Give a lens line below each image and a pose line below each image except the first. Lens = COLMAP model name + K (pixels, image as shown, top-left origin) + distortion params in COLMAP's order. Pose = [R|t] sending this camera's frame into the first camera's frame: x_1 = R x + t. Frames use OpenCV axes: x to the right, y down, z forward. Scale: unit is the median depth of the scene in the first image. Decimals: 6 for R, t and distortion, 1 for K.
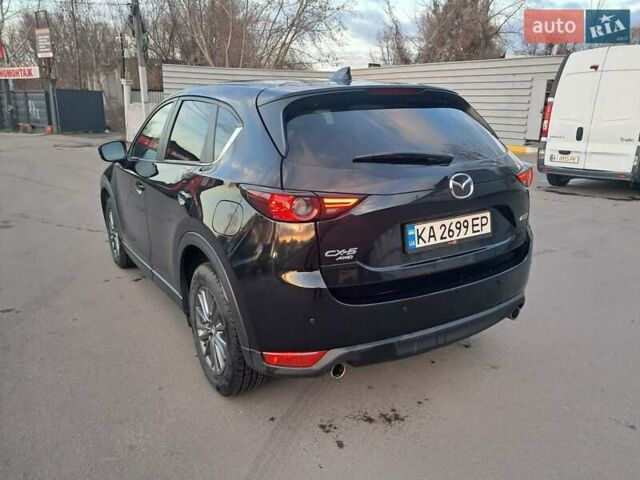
lens RADIAL K [[498.0, 0, 319.0], [0, 498.0, 246.4], [0, 0, 1]] dist [0.017644, -0.010609]
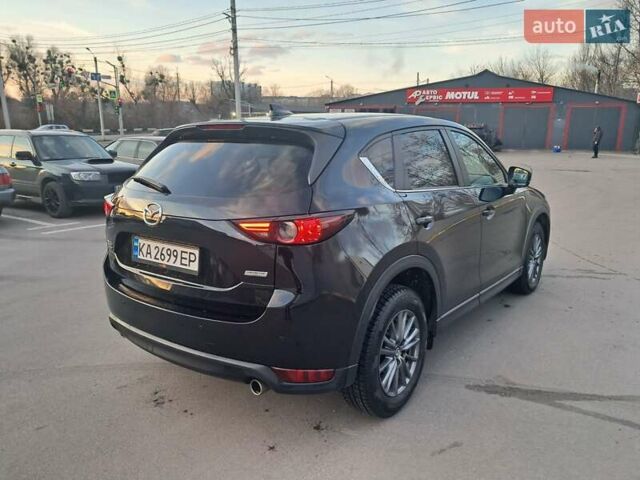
lens RADIAL K [[498.0, 0, 325.5], [0, 498.0, 238.6], [0, 0, 1]] dist [0.017644, -0.010609]
pose [[0.370510, 0.199516, -0.907147, 0.778648], [-0.250497, 0.961933, 0.109254, -0.154453], [0.894412, 0.186758, 0.406384, 0.483745]]
